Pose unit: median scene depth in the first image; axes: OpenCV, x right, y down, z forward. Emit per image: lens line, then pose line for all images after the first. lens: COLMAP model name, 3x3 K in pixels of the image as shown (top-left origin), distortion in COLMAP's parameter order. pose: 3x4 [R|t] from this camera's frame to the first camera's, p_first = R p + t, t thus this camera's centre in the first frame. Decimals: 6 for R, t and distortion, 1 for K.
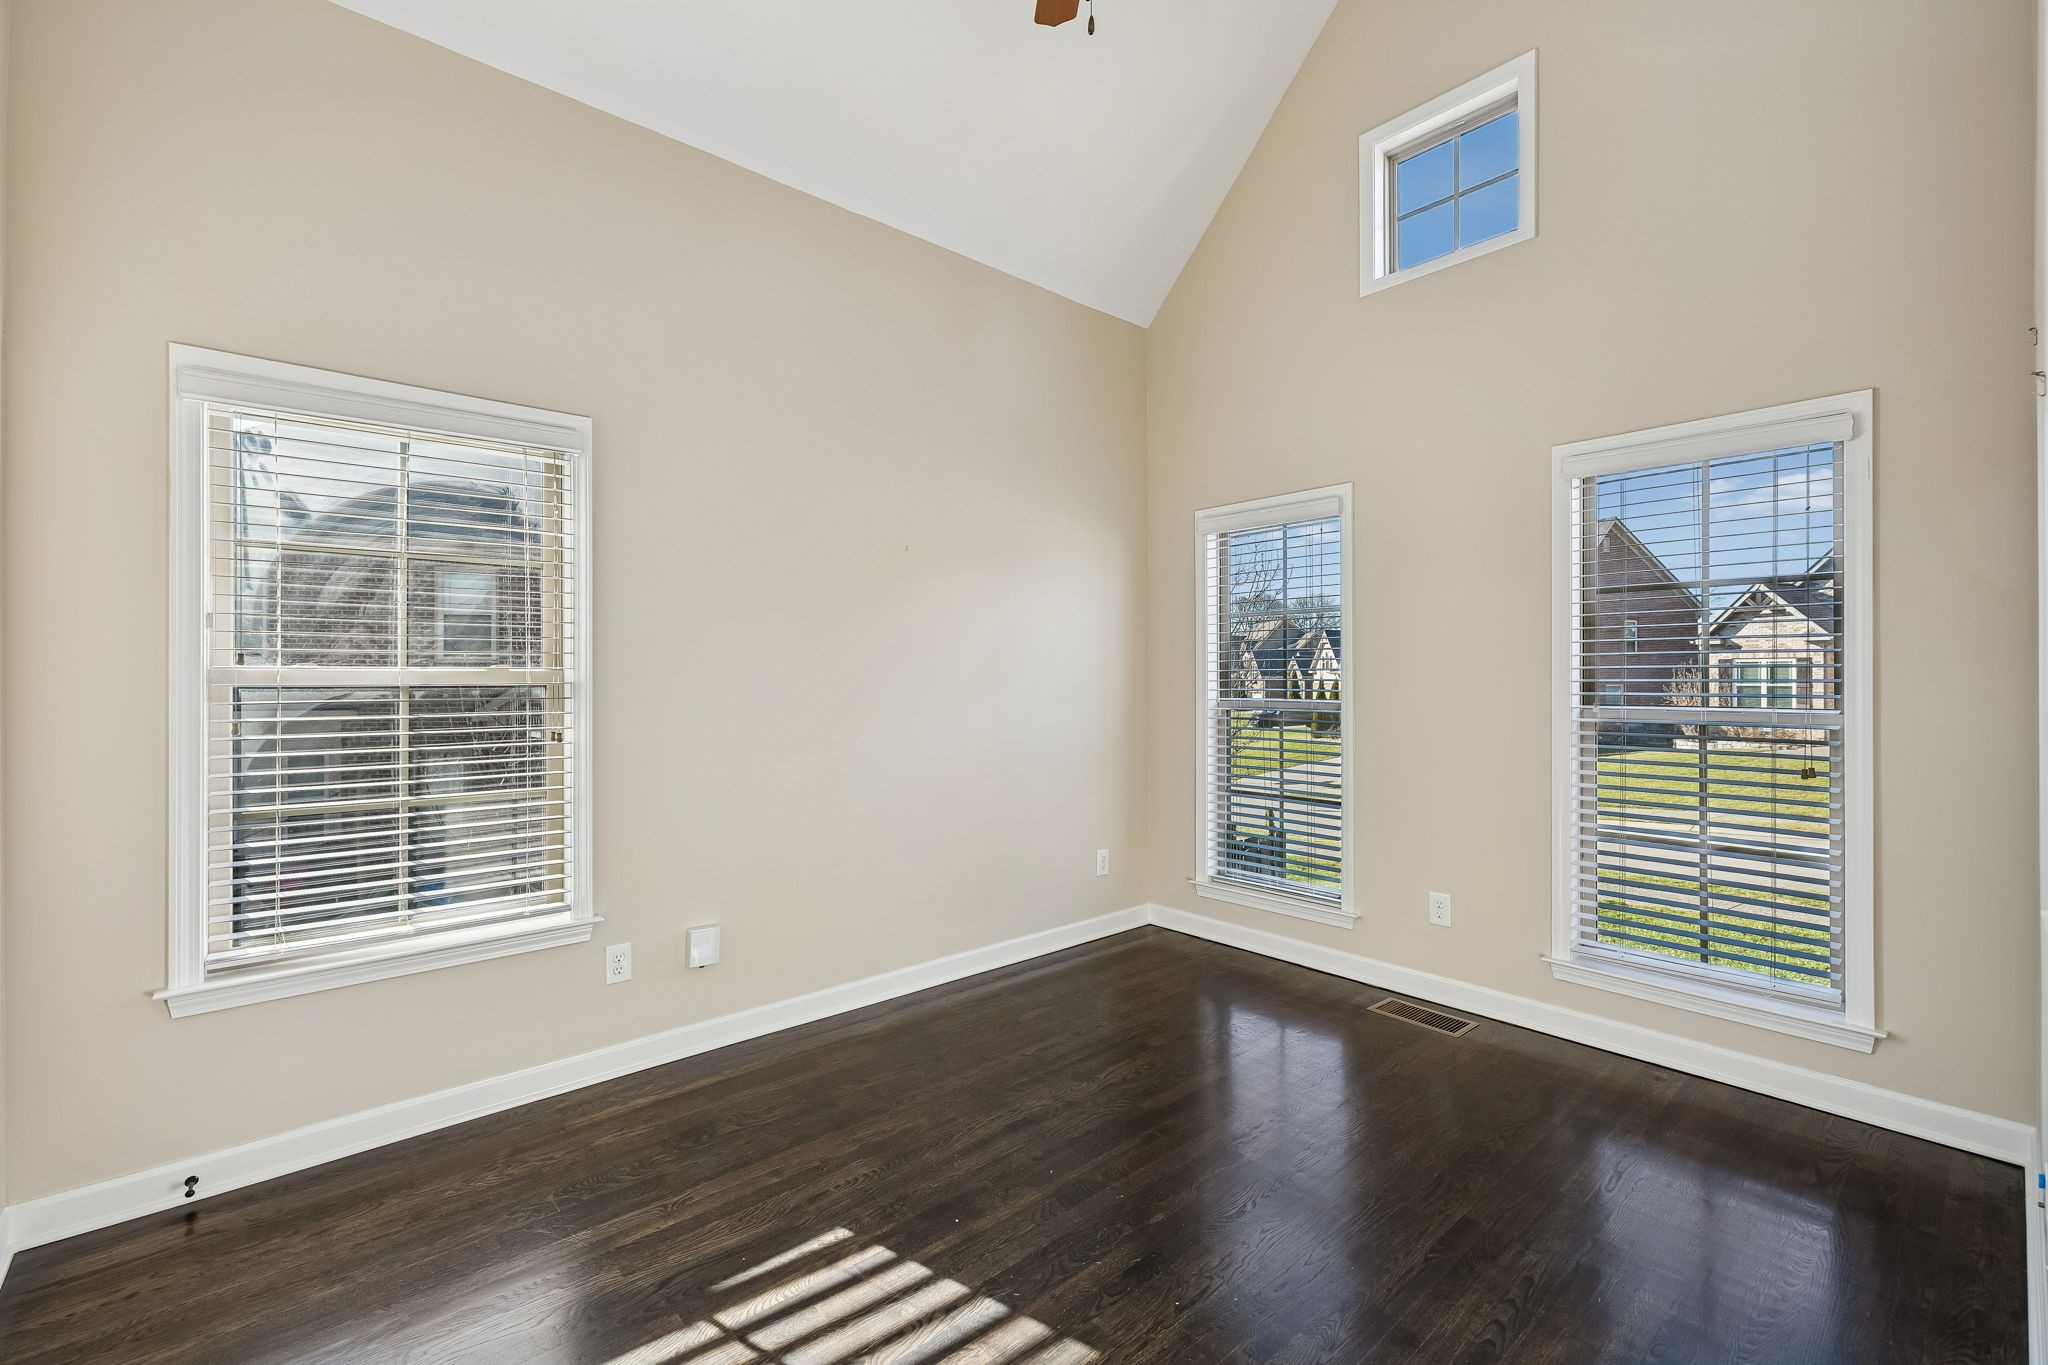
lens RADIAL K [[864.2, 0, 1024.0], [0, 864.2, 682.5], [0, 0, 1]] dist [-0.000354, 0.000191]
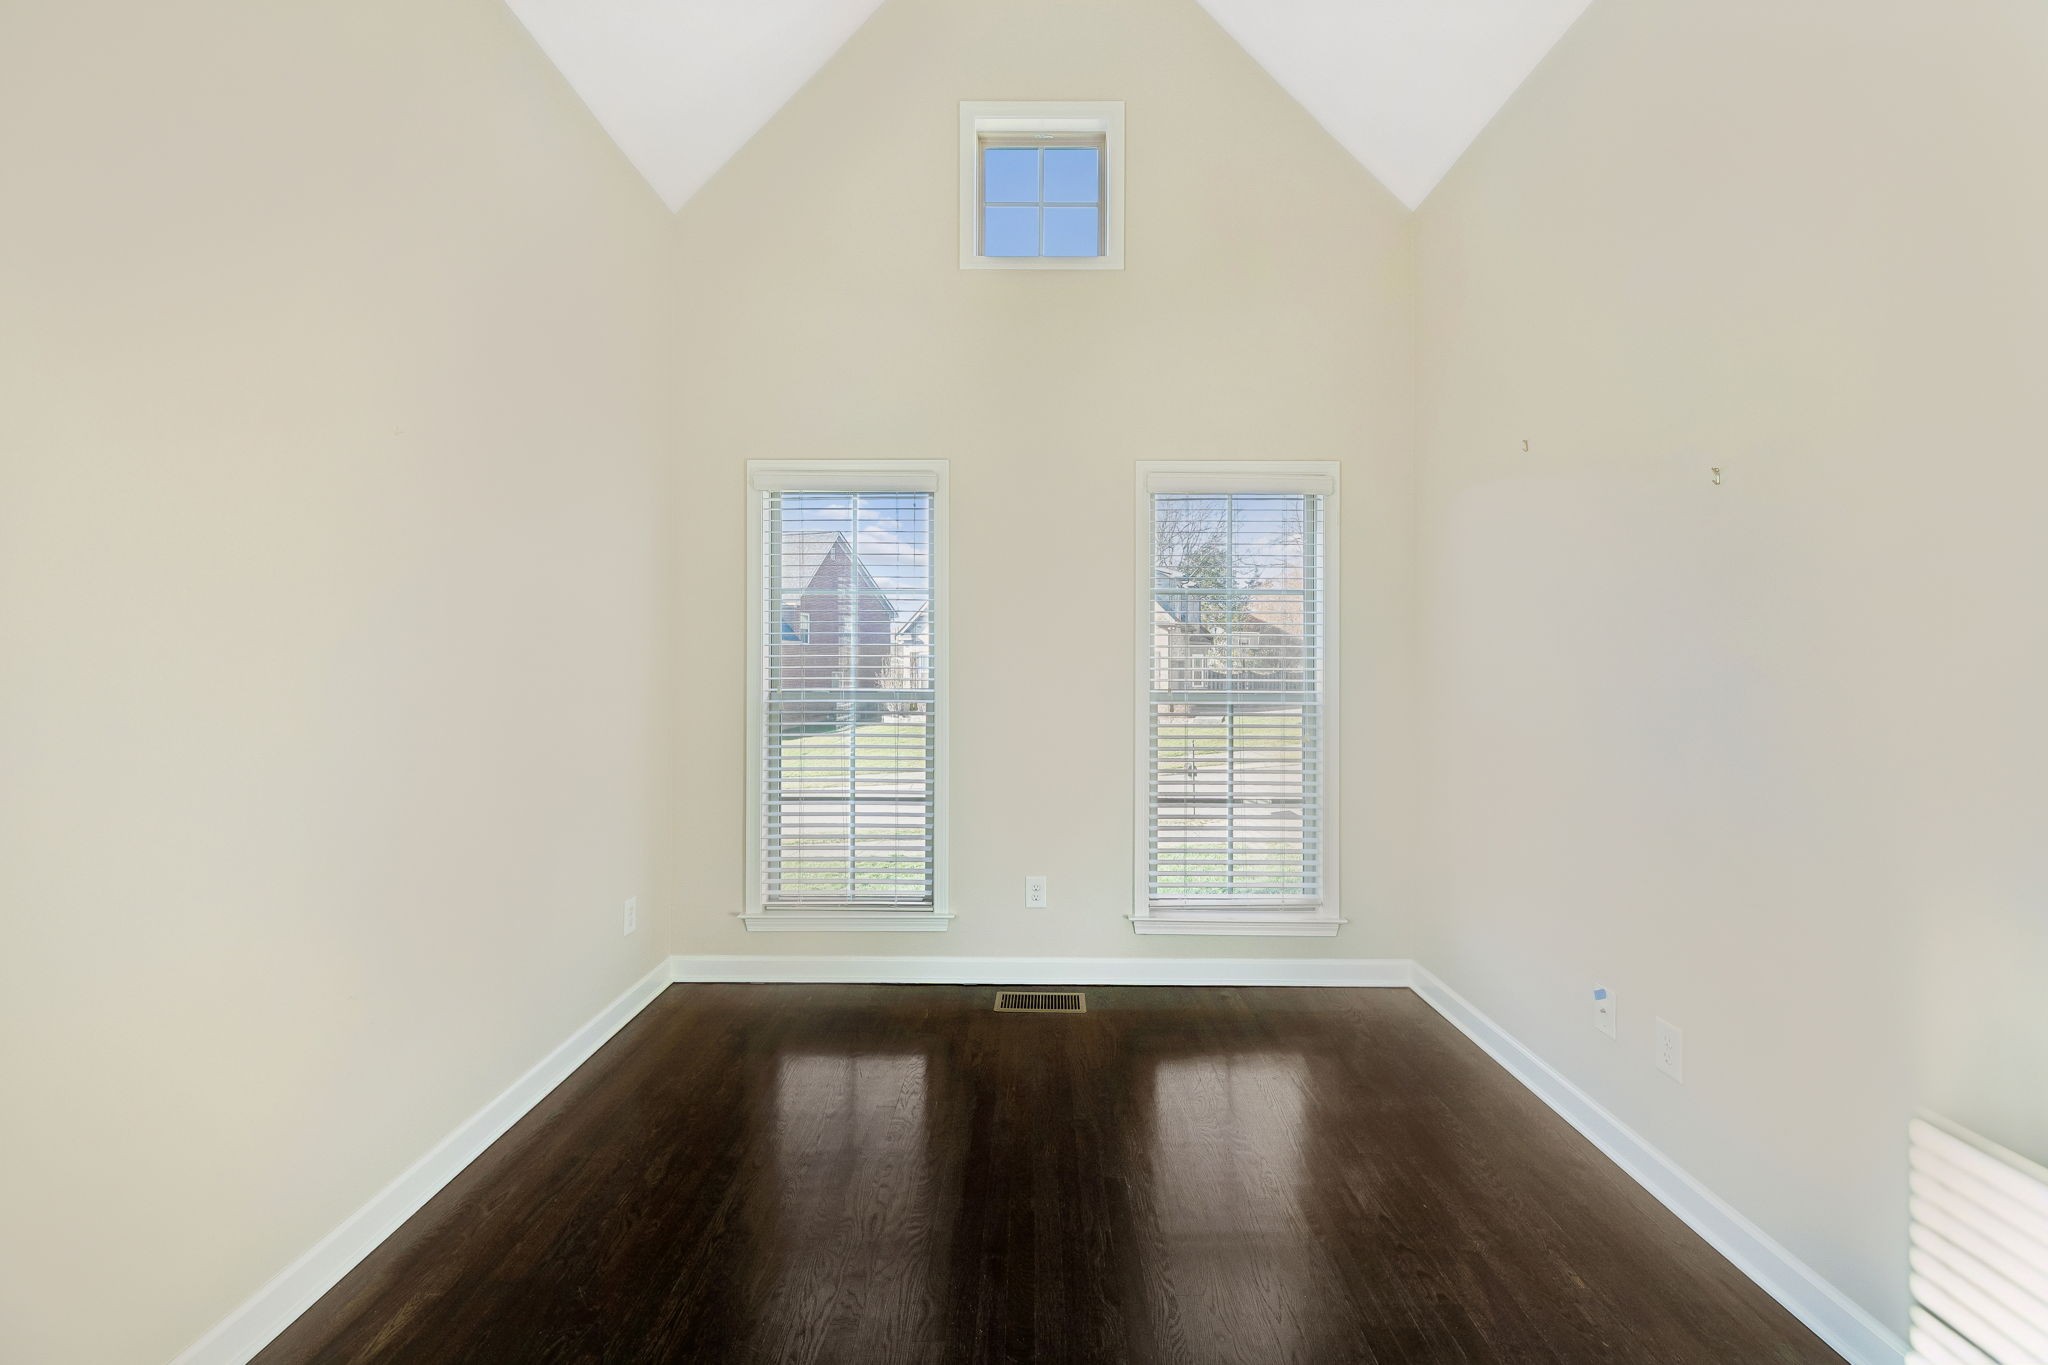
lens RADIAL K [[860.8, 0, 1023.8], [0, 860.8, 666.2], [0, 0, 1]] dist [-0.001275, -0.000032]
pose [[0.664768, 0.003011, 0.747044, -0.273719], [-0.000424, 0.999993, -0.003652, -0.001443], [-0.747050, 0.002111, 0.664764, 0.311920]]
